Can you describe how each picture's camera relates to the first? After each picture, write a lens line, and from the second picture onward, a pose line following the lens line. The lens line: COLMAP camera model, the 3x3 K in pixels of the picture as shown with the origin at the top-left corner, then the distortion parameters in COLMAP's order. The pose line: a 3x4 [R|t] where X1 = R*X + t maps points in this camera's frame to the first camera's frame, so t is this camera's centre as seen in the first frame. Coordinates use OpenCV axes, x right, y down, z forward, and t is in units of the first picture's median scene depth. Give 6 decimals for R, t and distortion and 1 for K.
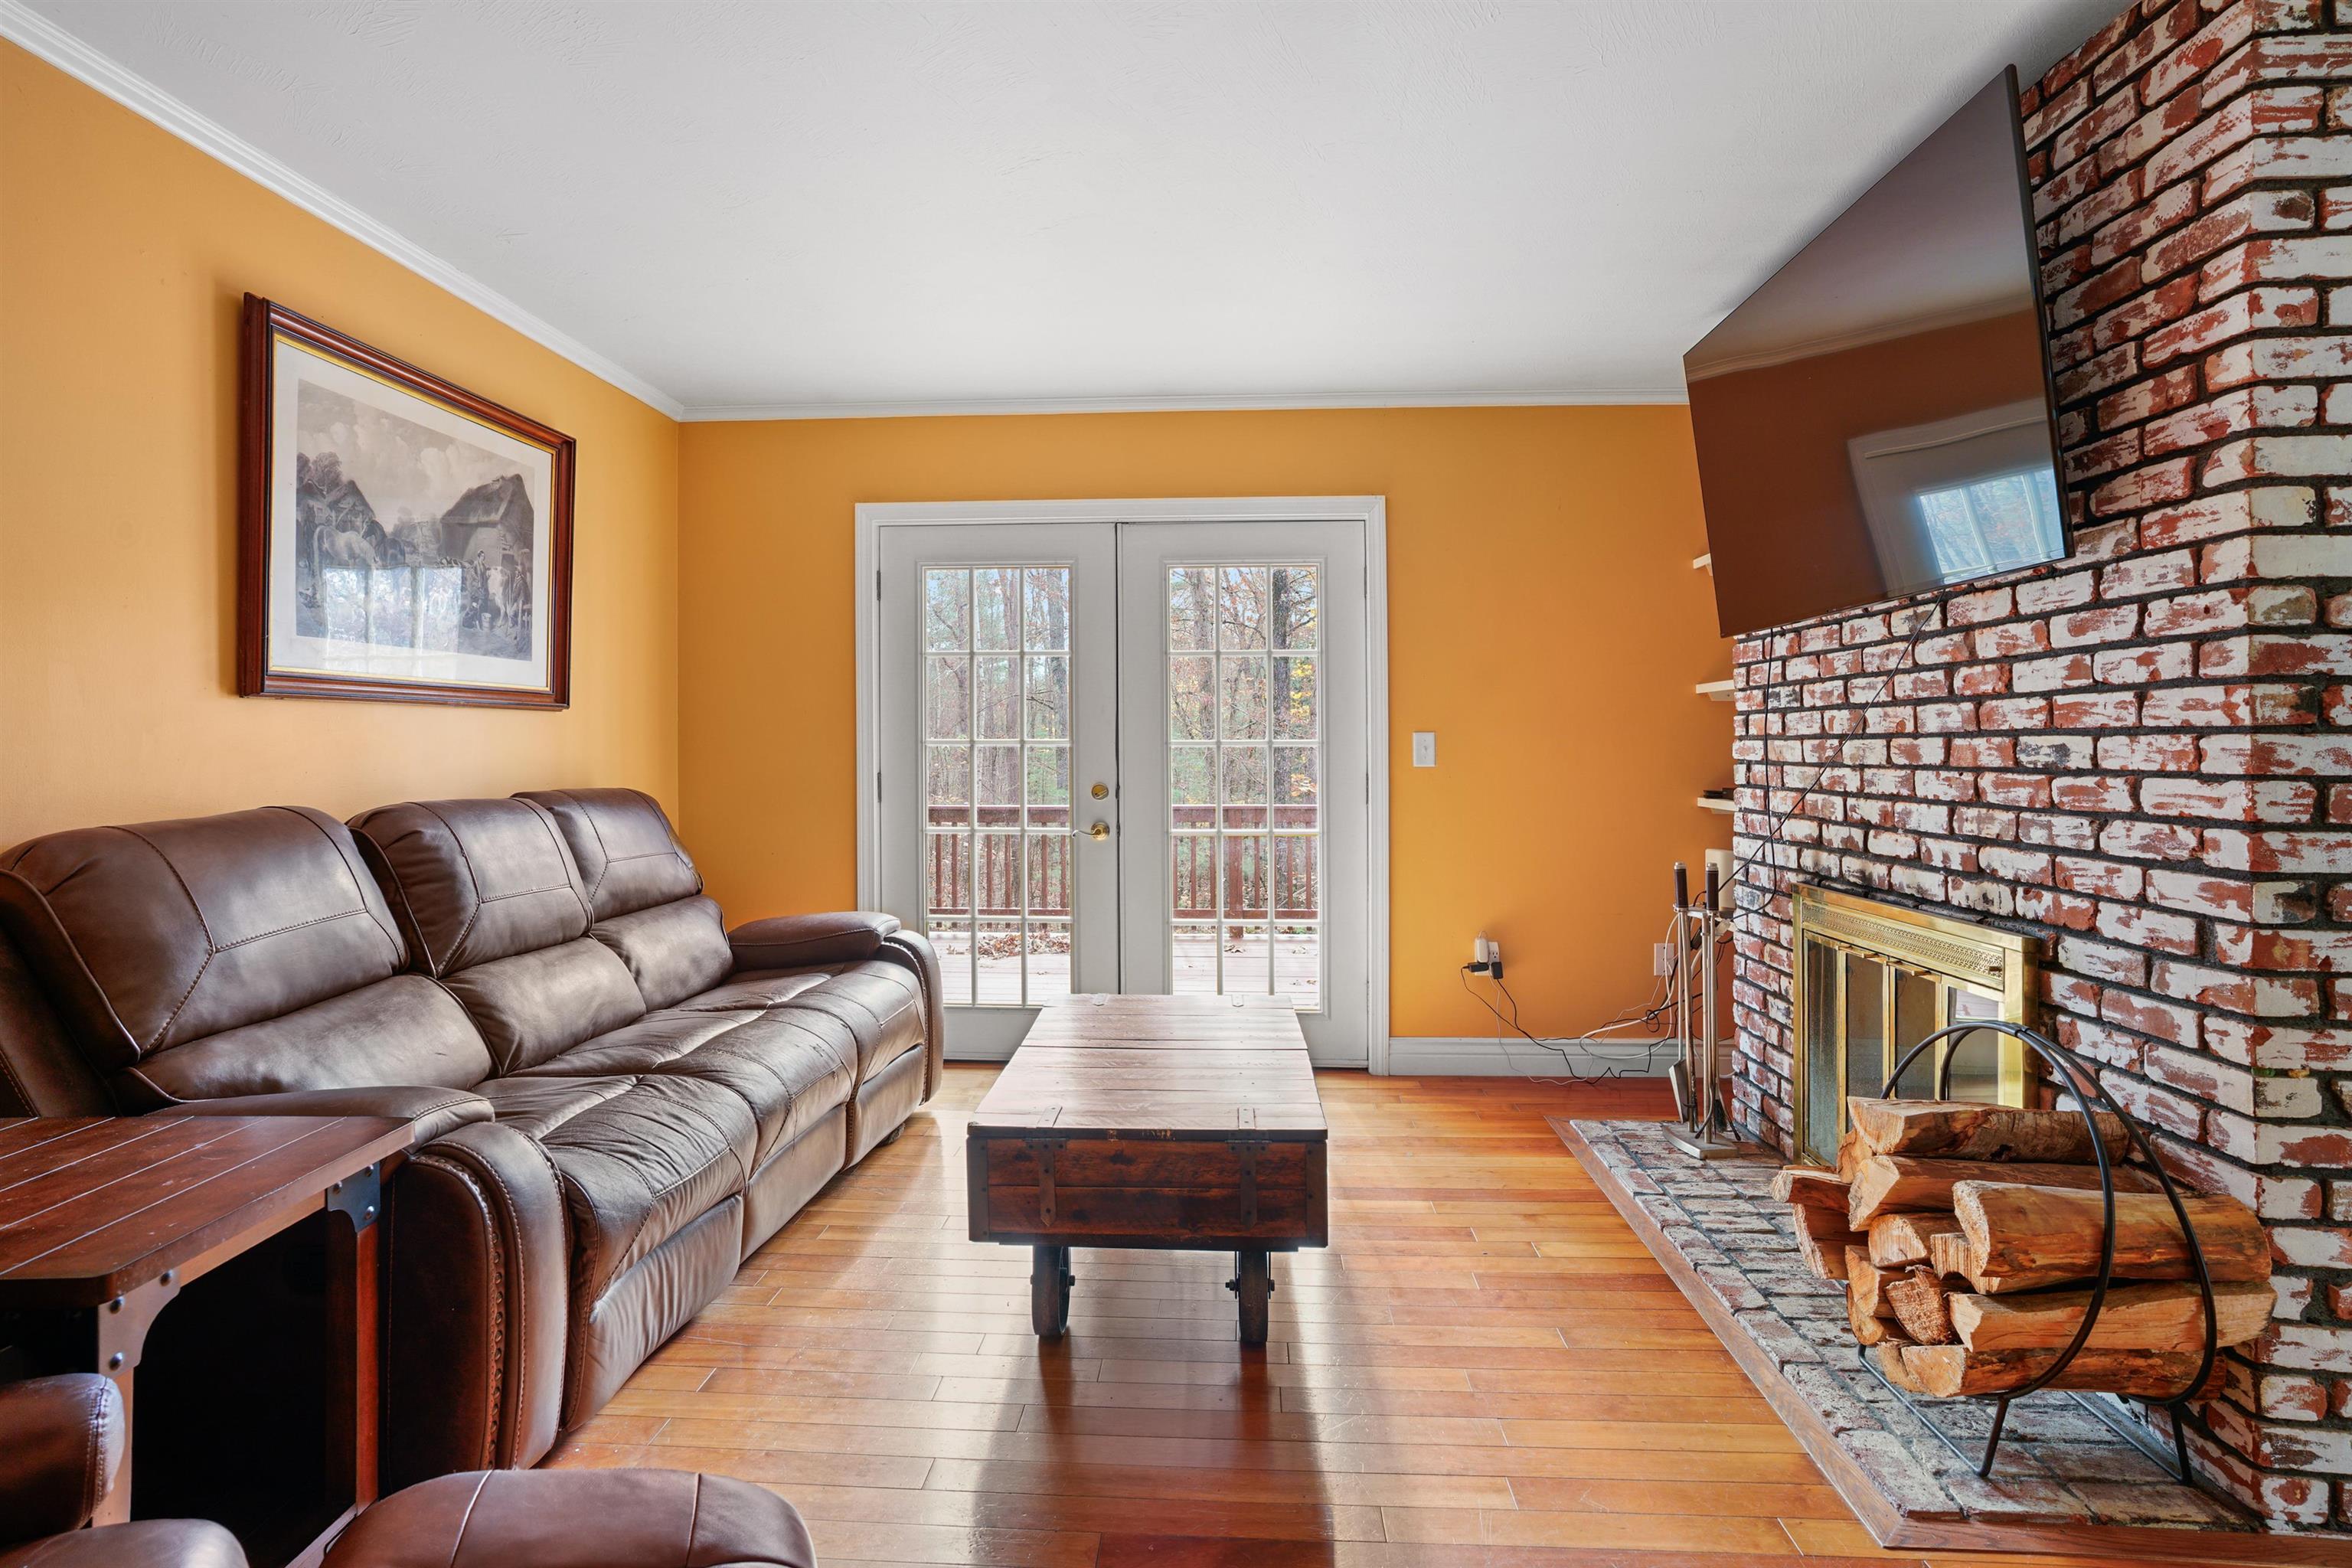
lens RADIAL K [[1184.0, 0, 1174.4], [0, 1184.0, 766.9], [0, 0, 1]] dist [0.000185, -0.000012]
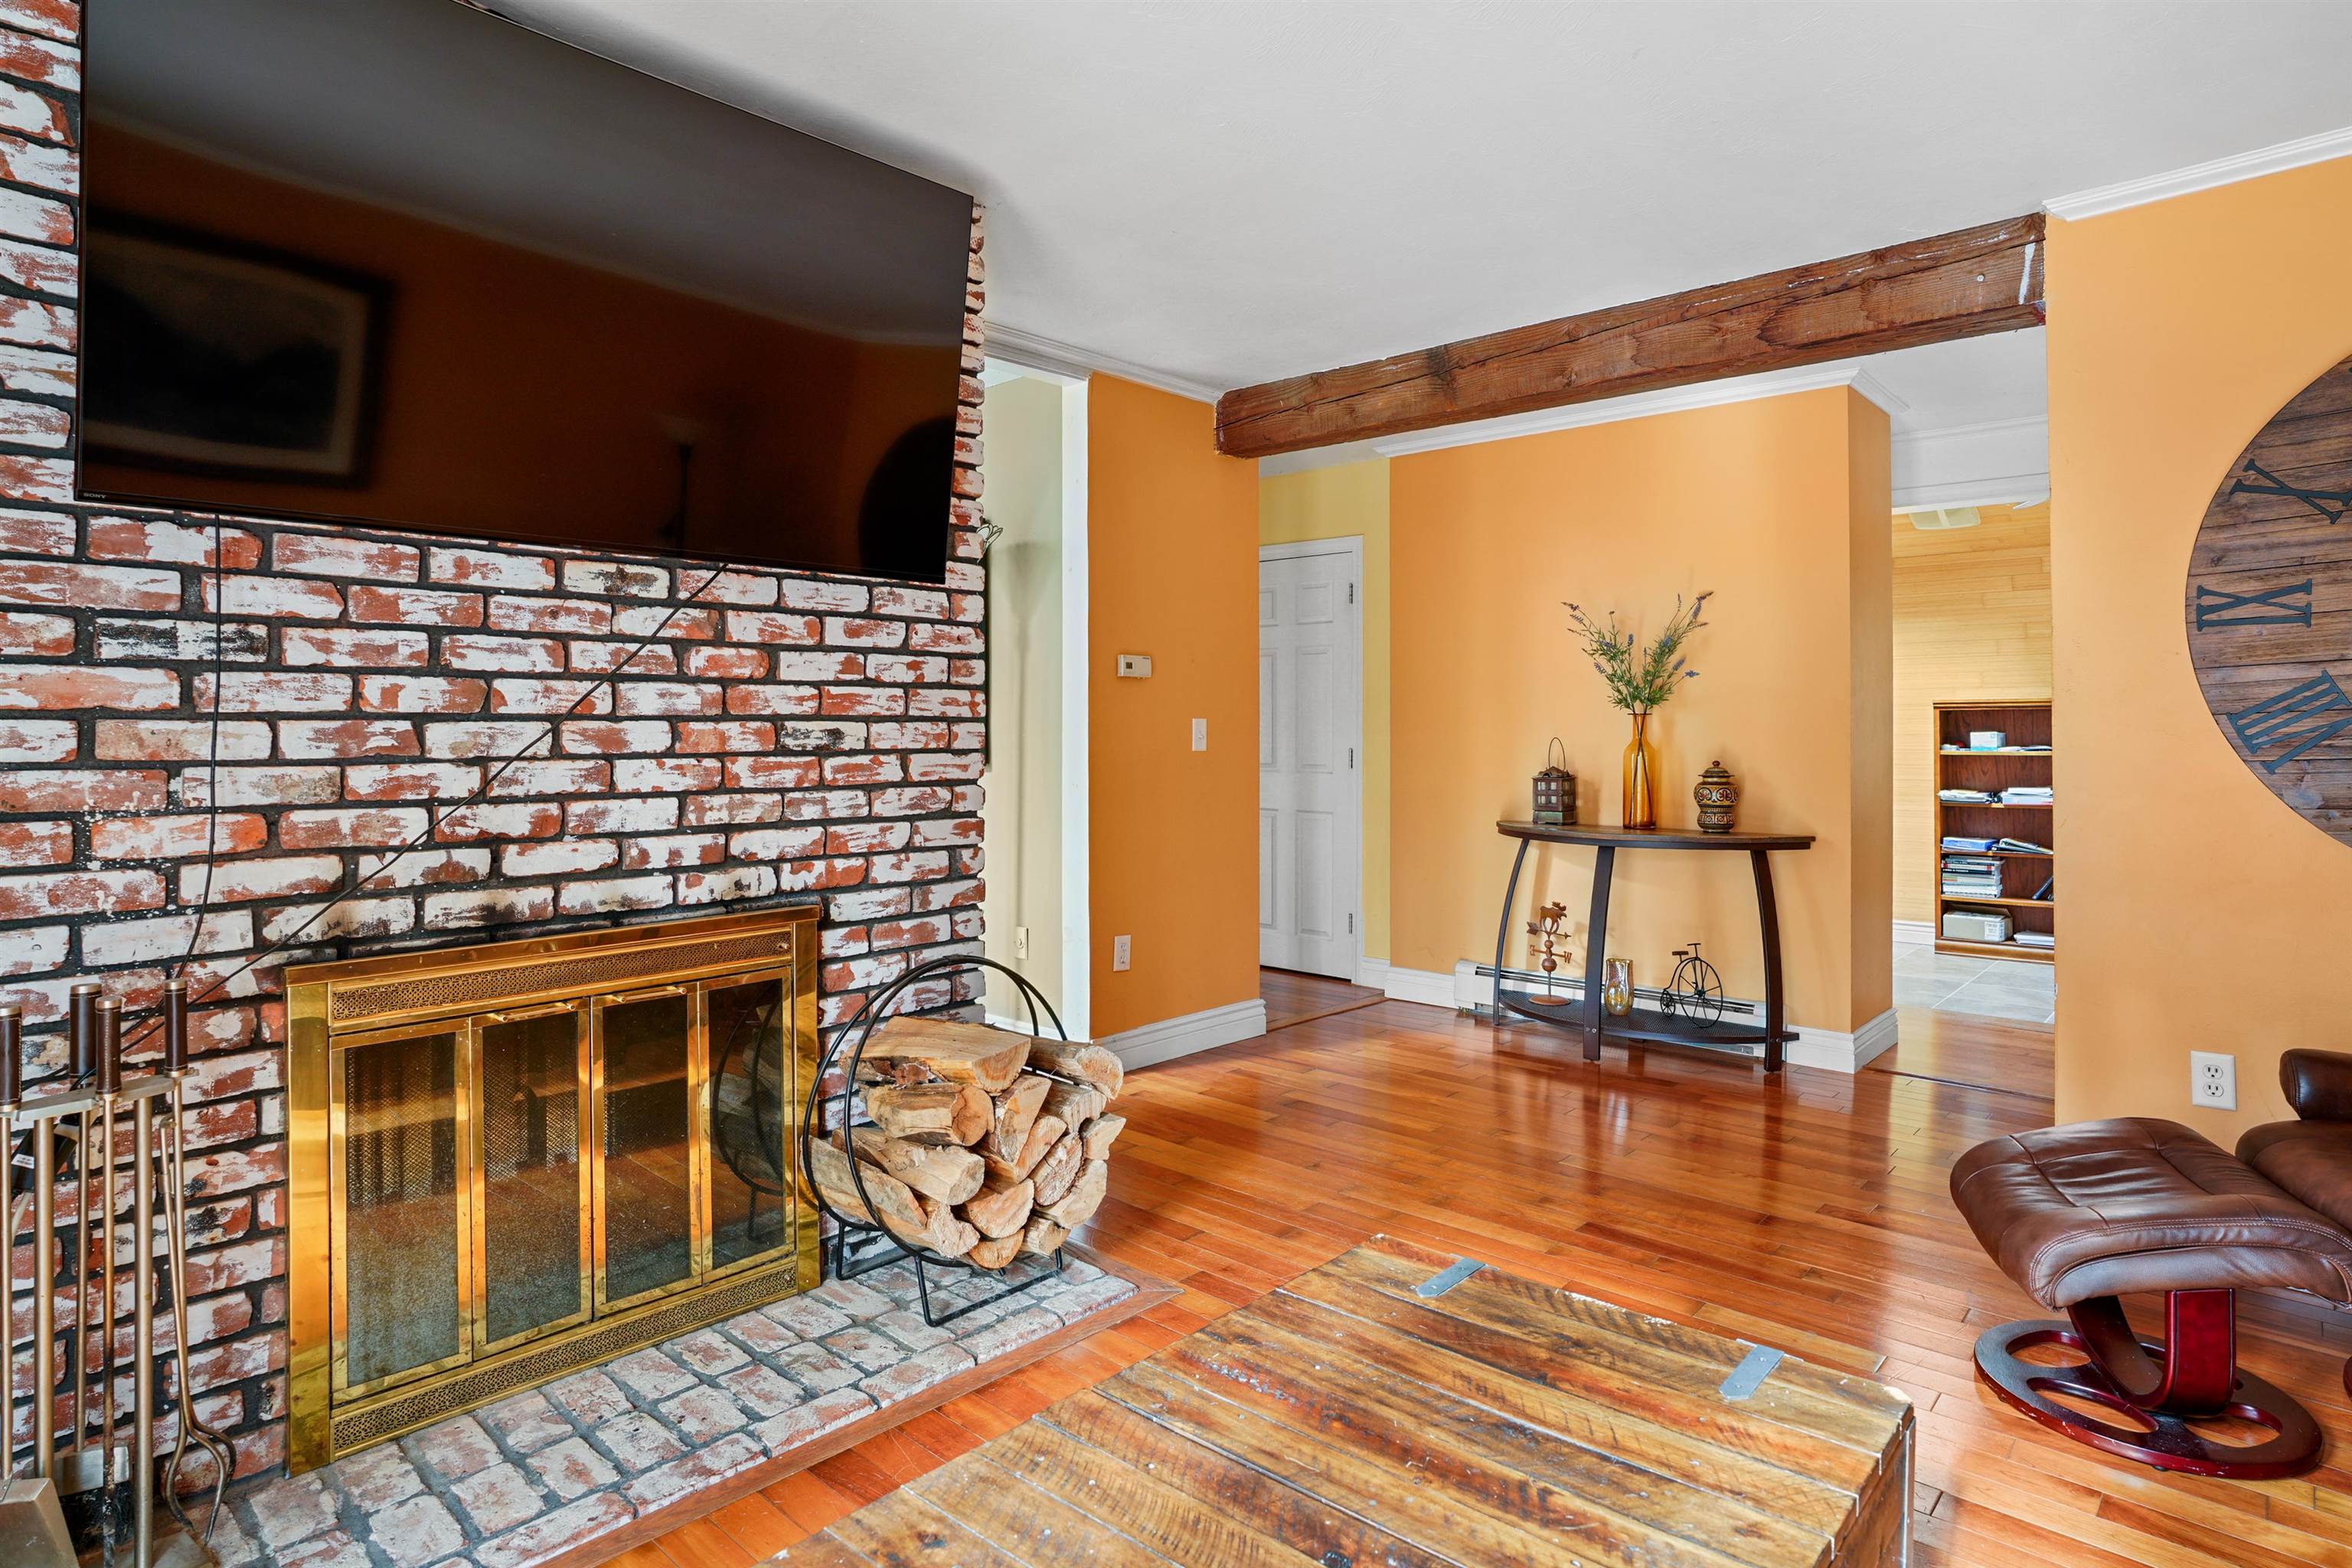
lens RADIAL K [[1270.2, 0, 1197.6], [0, 1270.2, 730.6], [0, 0, 1]] dist [-0.006074, 0.002780]
pose [[-0.774984, 0.002365, 0.631977, -0.296069], [0.013684, 0.999821, 0.013039, -0.027895], [-0.631833, 0.018753, -0.774877, 1.683425]]
